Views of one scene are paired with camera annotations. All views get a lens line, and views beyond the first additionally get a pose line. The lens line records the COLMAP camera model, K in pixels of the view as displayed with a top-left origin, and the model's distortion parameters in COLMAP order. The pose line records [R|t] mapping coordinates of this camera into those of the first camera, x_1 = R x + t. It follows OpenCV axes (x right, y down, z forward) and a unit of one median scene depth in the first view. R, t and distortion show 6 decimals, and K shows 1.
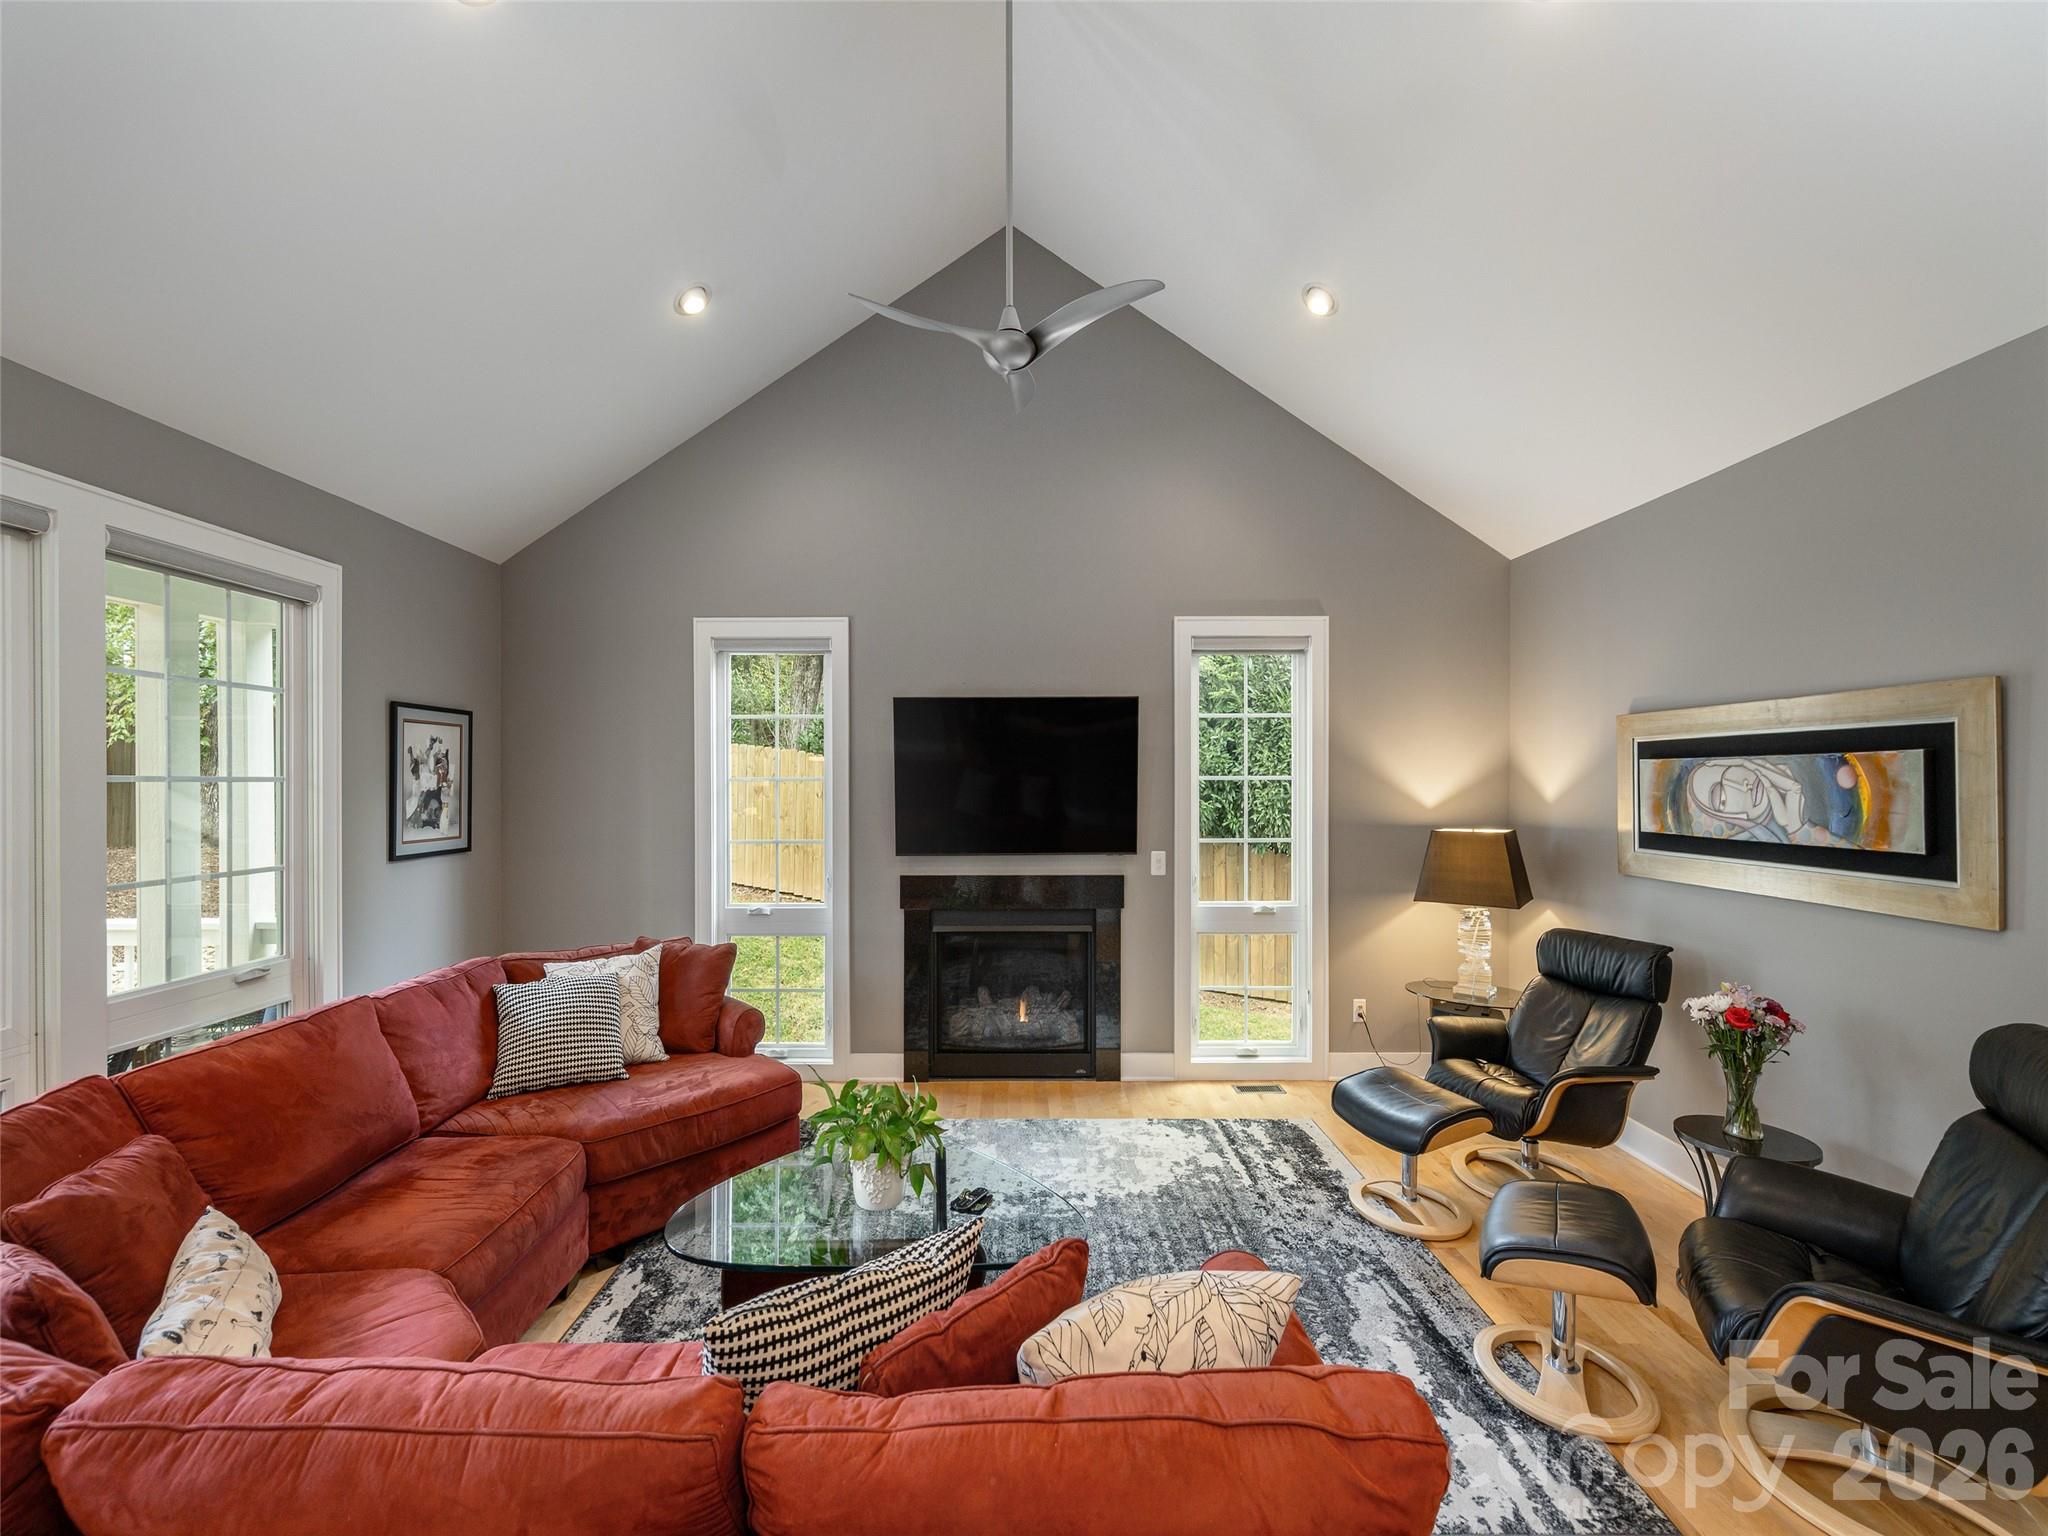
lens RADIAL K [[864.3, 0, 1040.1], [0, 864.3, 776.4], [0, 0, 1]] dist [0.011265, -0.002445]
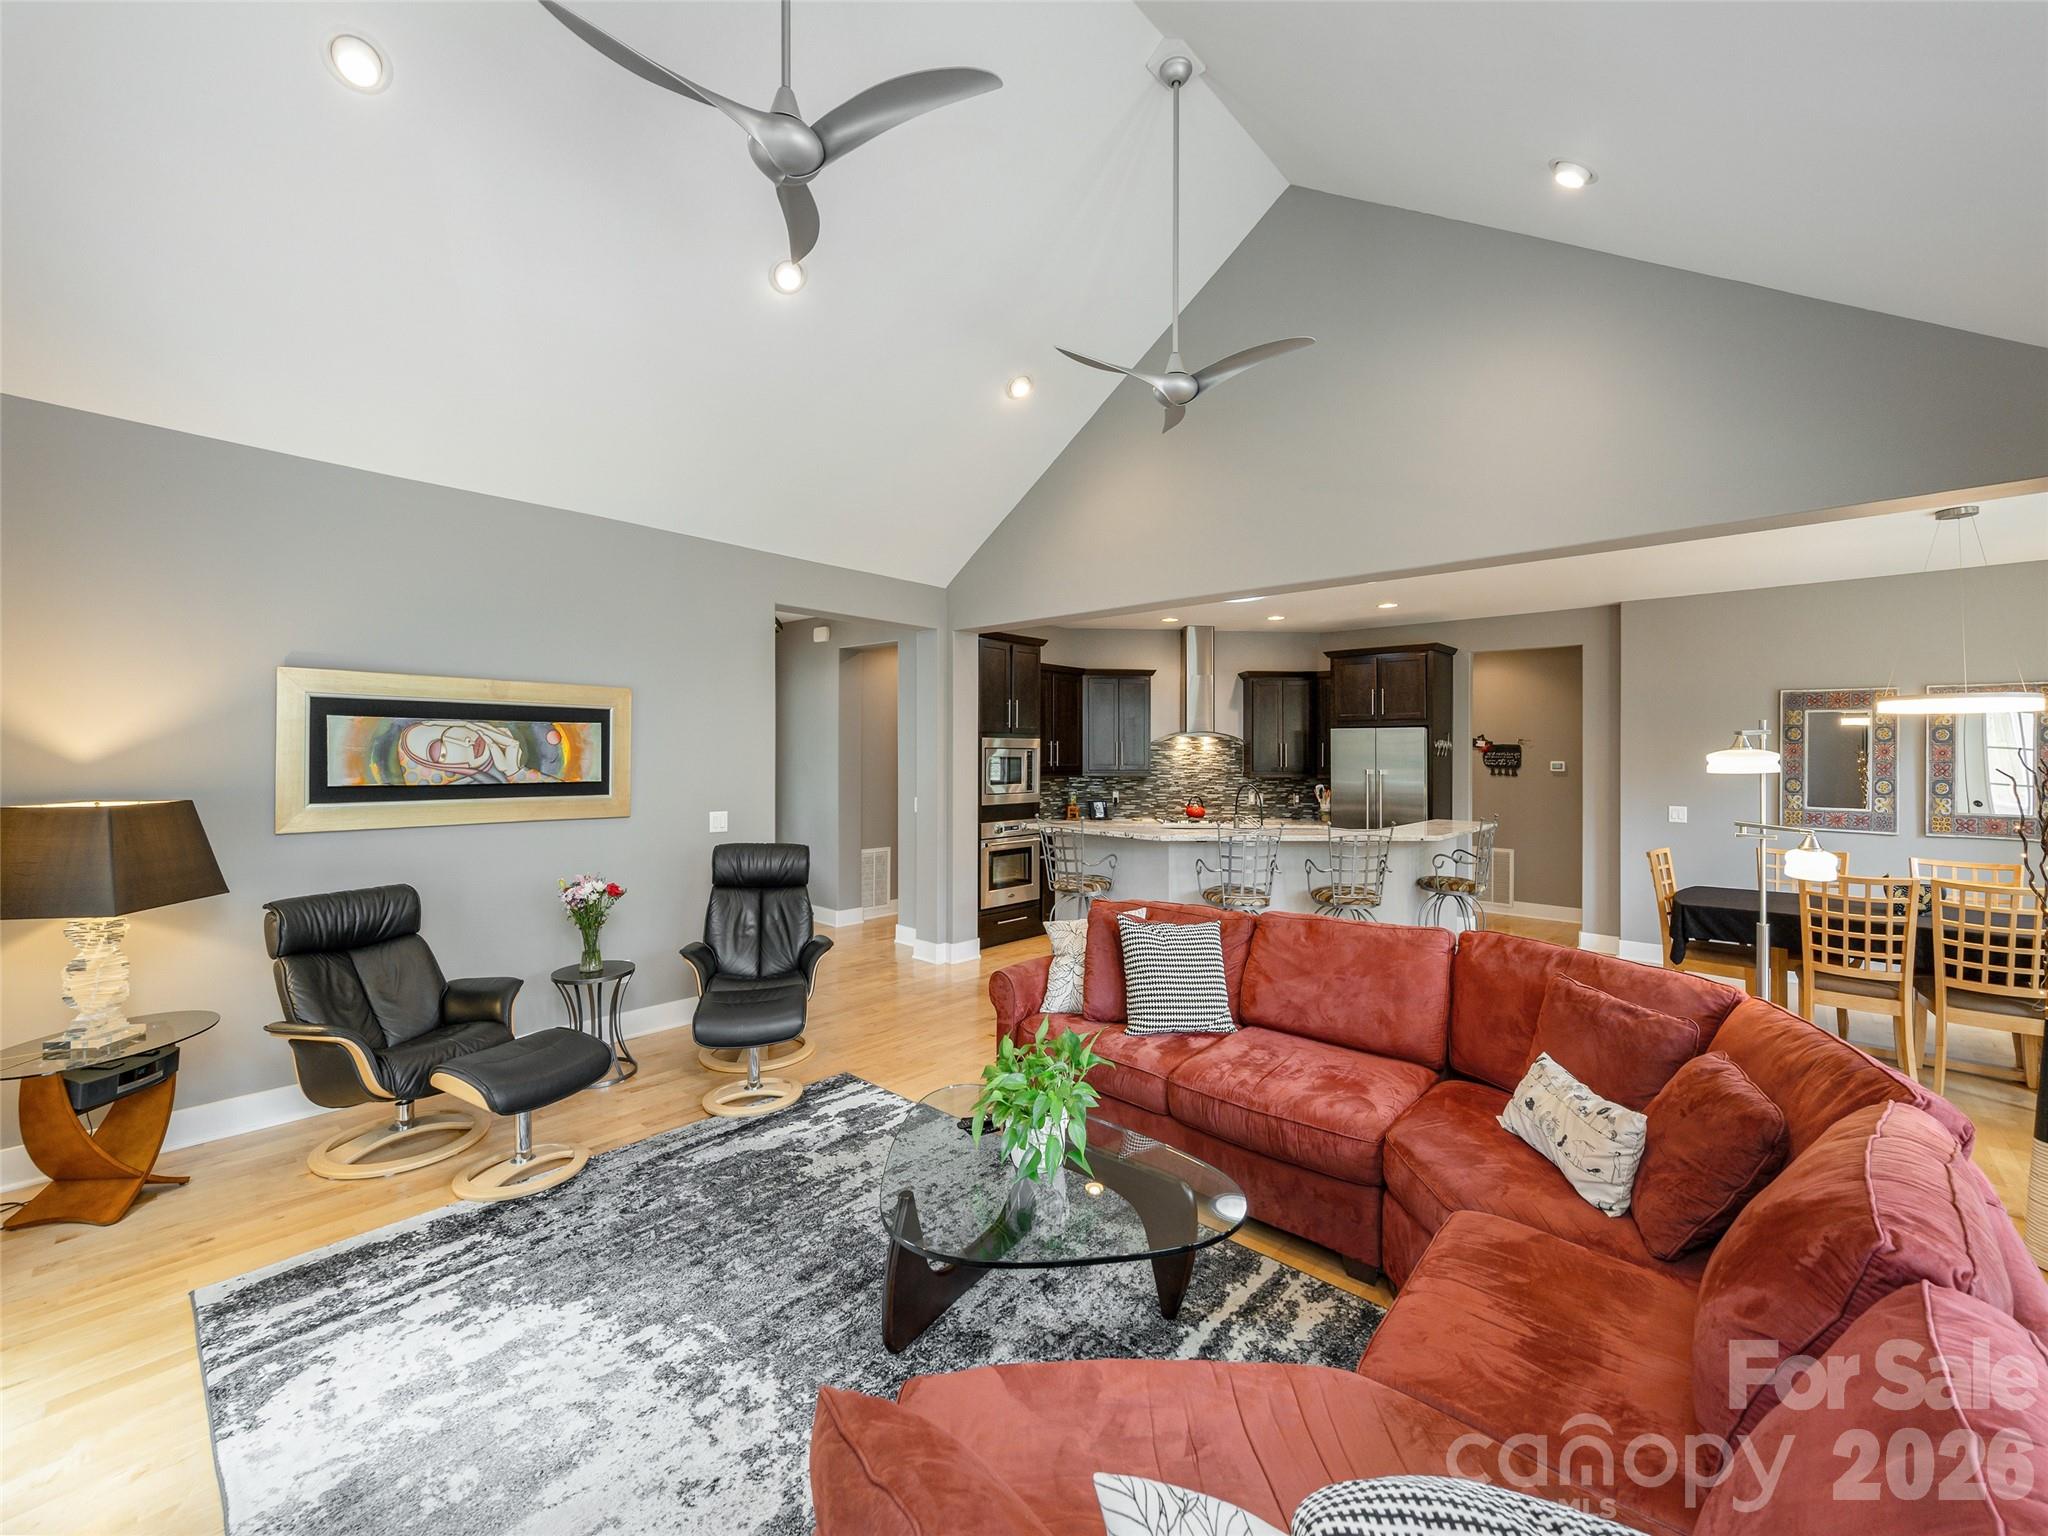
lens RADIAL K [[864.3, 0, 963.9], [0, 864.3, 750.4], [0, 0, 1]] dist [0.011265, -0.002445]
pose [[-0.690419, 0.004365, 0.723396, -0.498555], [-0.008610, 0.999861, -0.014250, 0.027846], [-0.723358, -0.016067, -0.690286, 1.054416]]
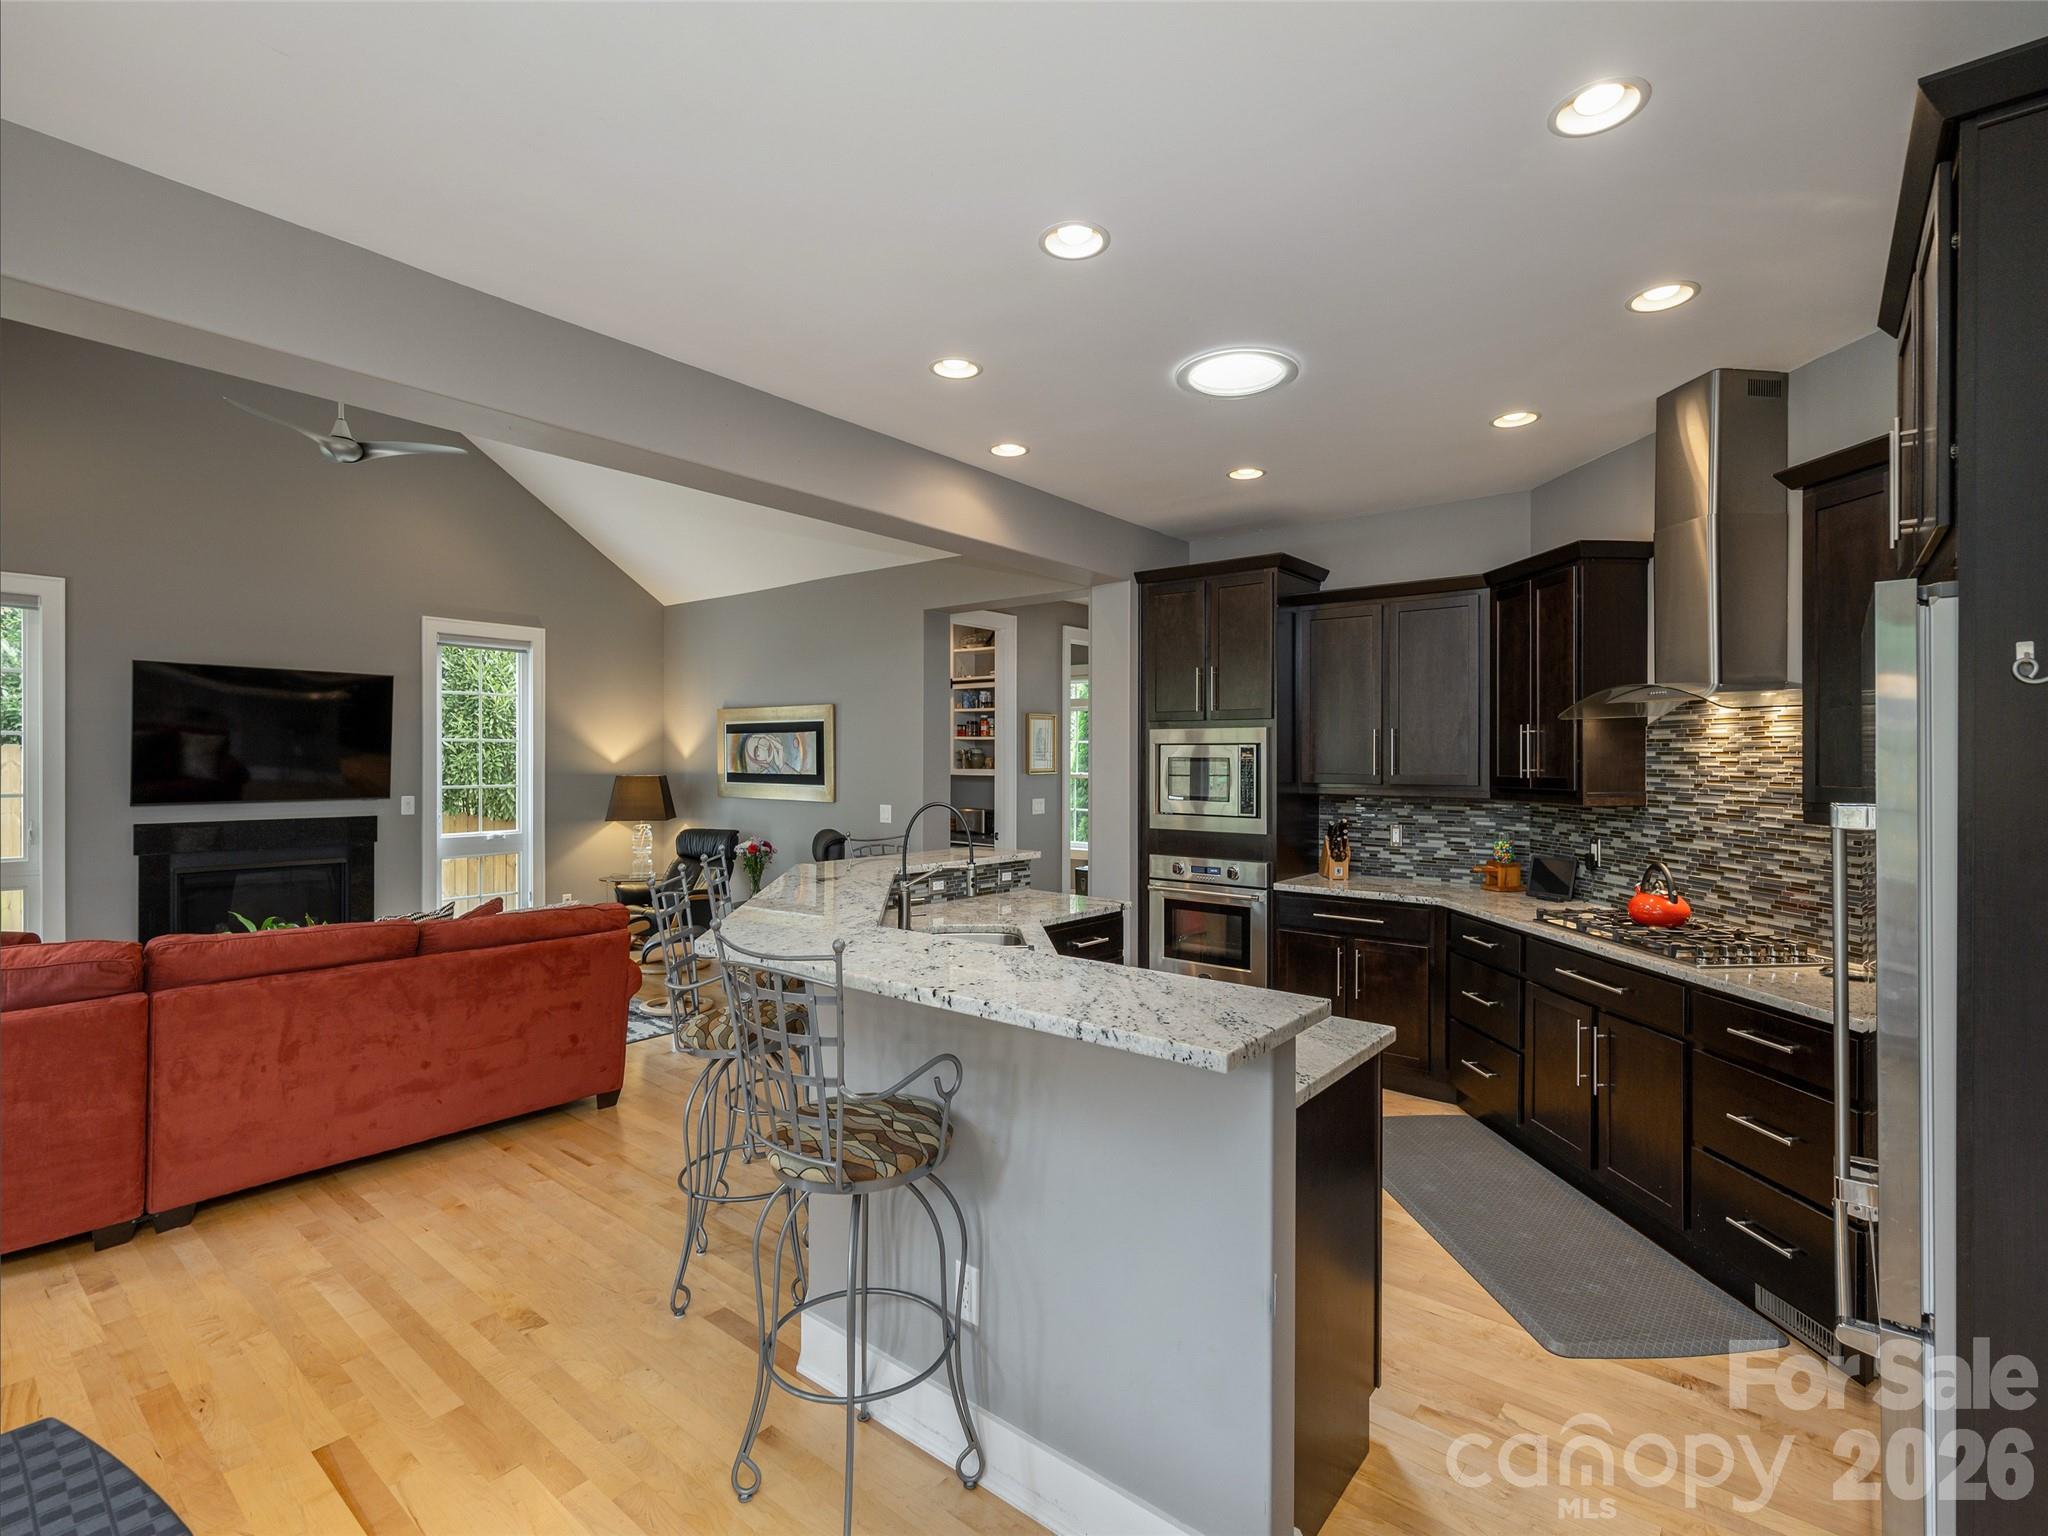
lens RADIAL K [[945.2, 0, 1029.1], [0, 945.2, 760.8], [0, 0, 1]] dist [-0.012027, 0.002178]
pose [[0.659046, 0.003068, 0.752096, -0.354975], [-0.011959, 0.999908, 0.006400, 0.015887], [-0.752007, -0.013213, 0.659022, -0.720720]]
